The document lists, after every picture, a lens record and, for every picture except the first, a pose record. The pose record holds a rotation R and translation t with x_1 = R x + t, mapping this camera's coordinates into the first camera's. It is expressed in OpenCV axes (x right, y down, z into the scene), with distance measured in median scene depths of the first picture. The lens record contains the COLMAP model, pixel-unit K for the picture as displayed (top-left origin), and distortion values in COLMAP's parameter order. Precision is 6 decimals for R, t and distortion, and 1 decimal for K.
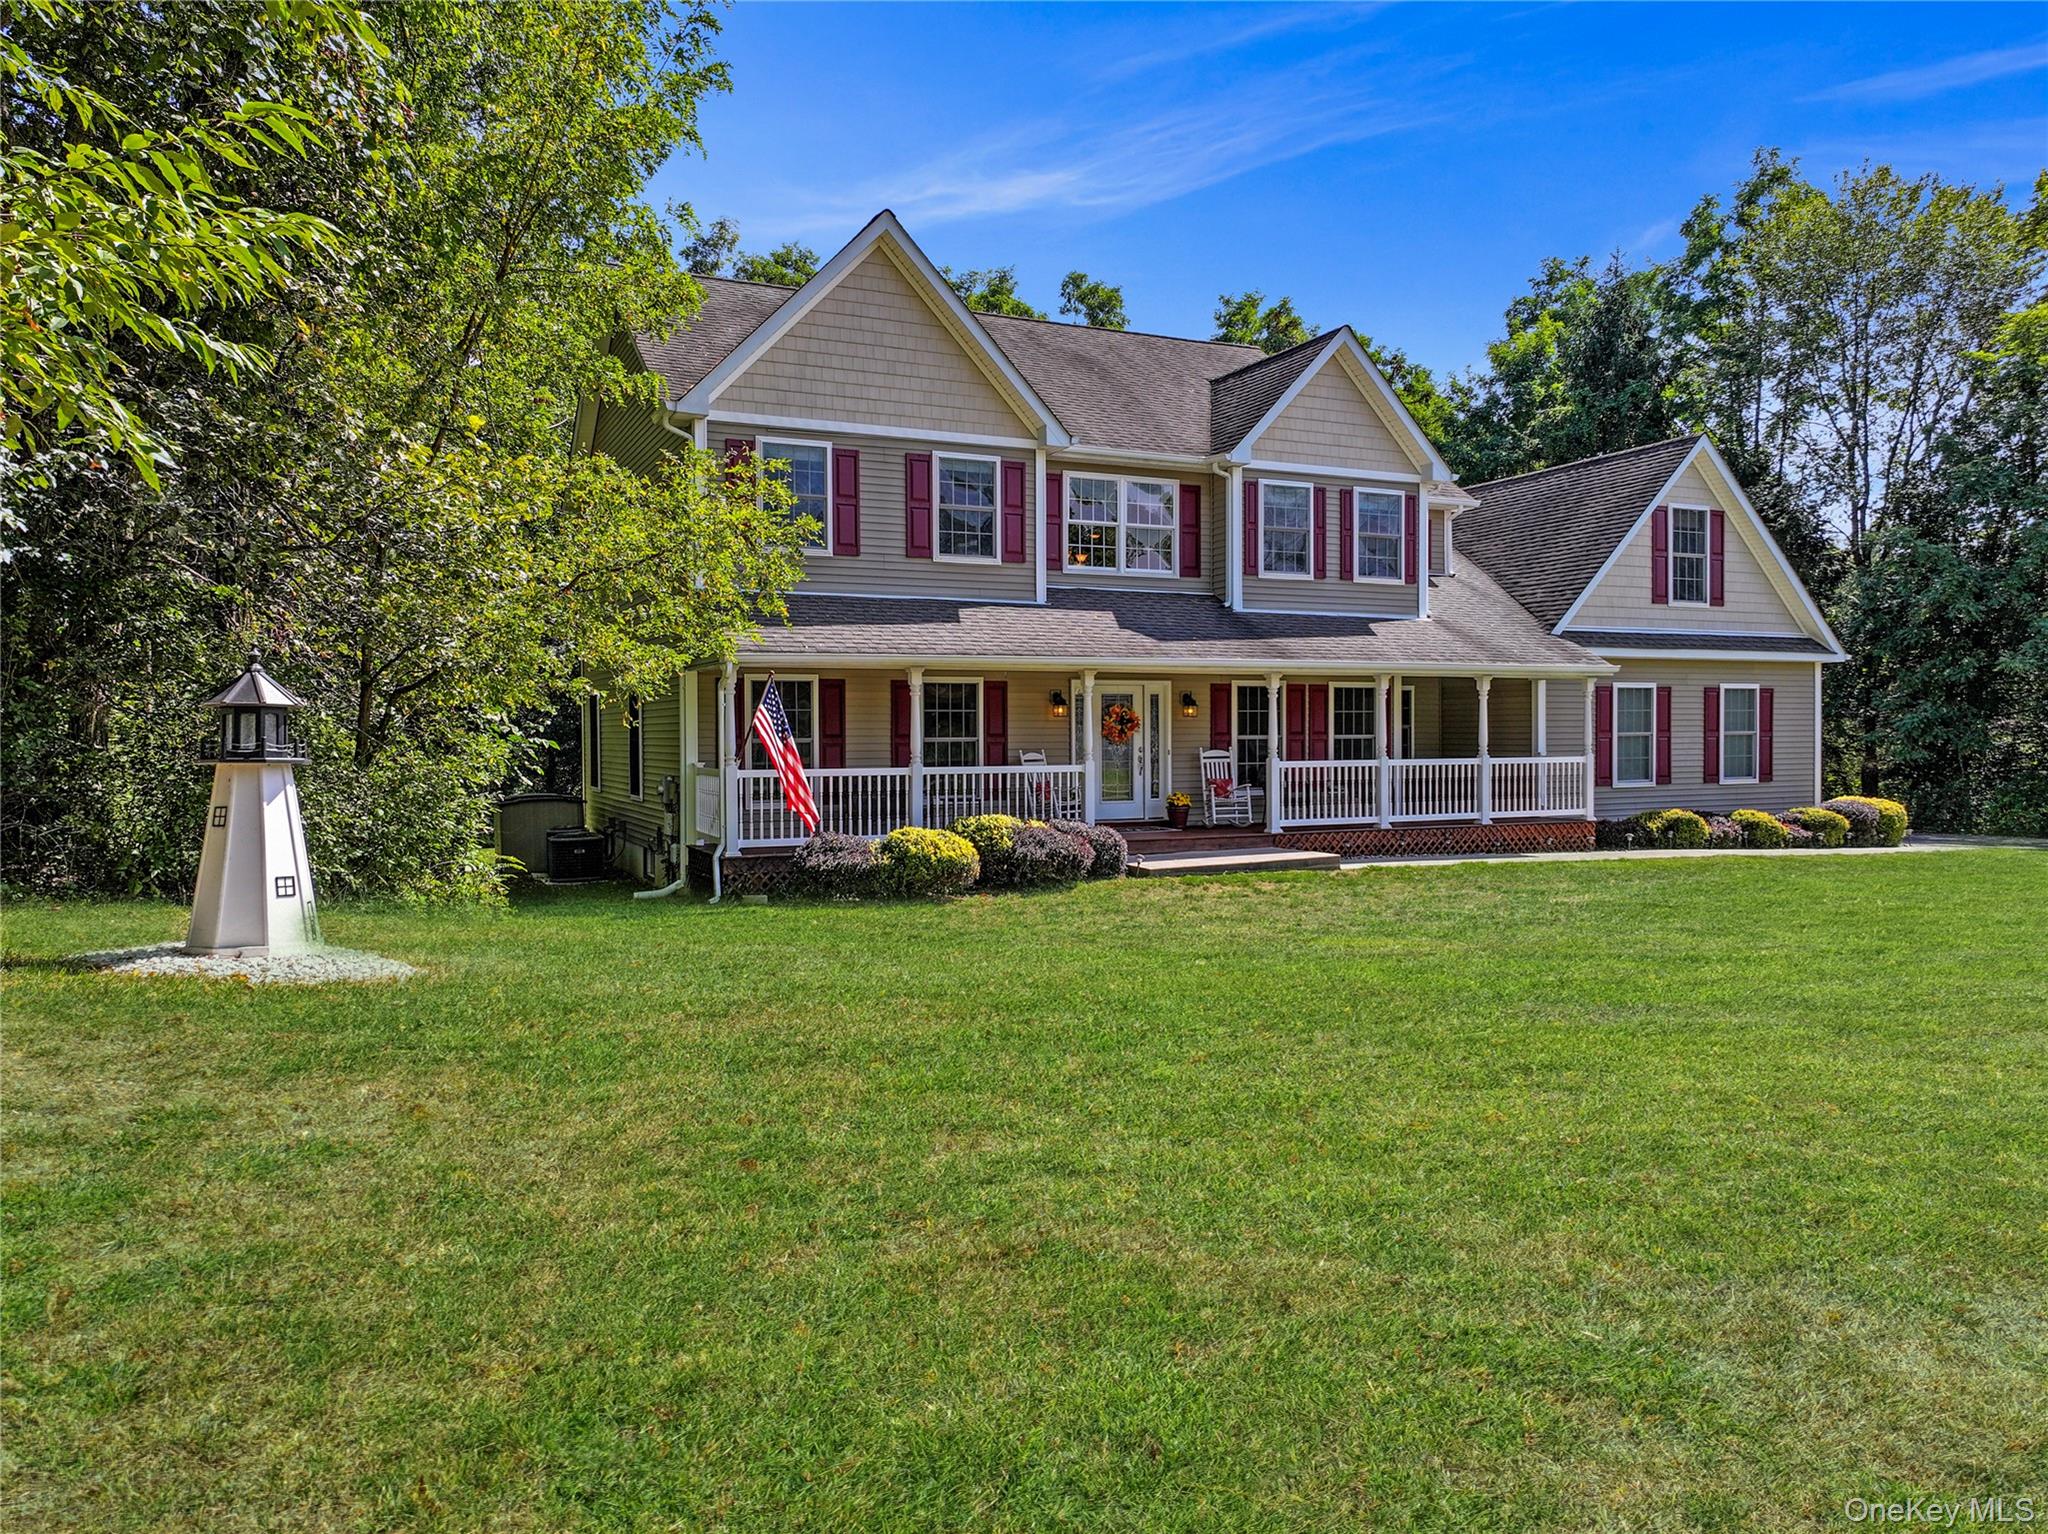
lens RADIAL K [[1450.4, 0, 1023.5], [0, 1450.4, 770.3], [0, 0, 1]] dist [-0.002465, -0.001962]
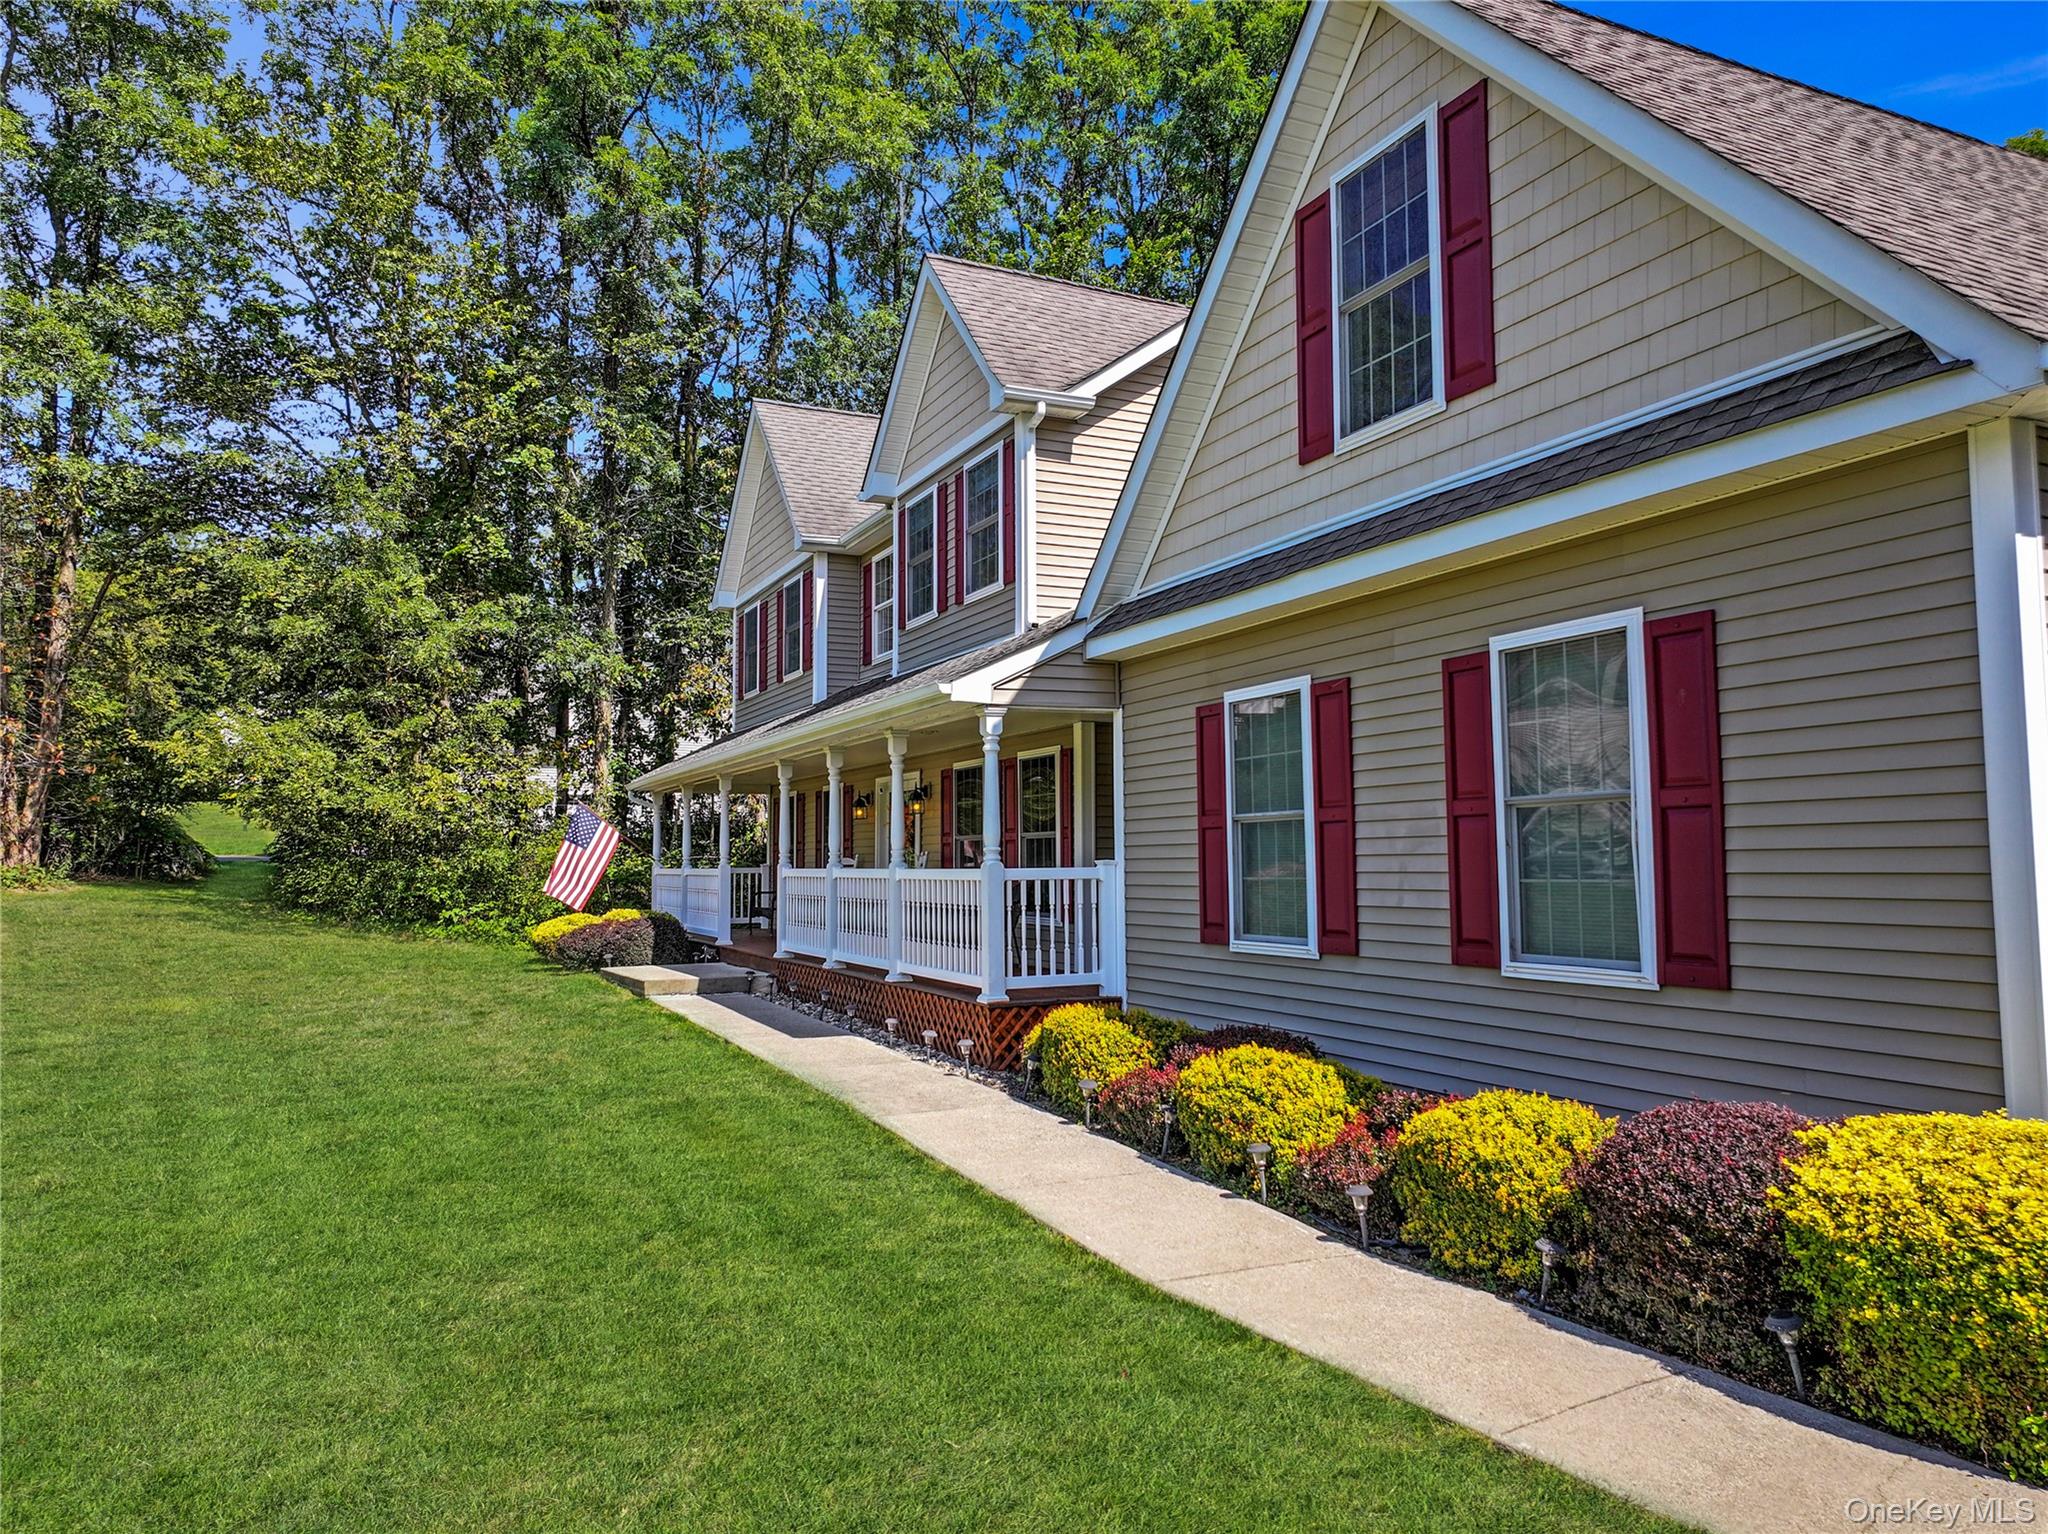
lens RADIAL K [[1450.4, 0, 1023.2], [0, 1450.4, 766.9], [0, 0, 1]] dist [-0.002465, -0.001962]
pose [[-0.023372, -0.054145, -0.998260, 0.783871], [-0.007500, 0.998514, -0.053983, -0.016532], [0.999699, 0.006225, -0.023744, 0.912802]]
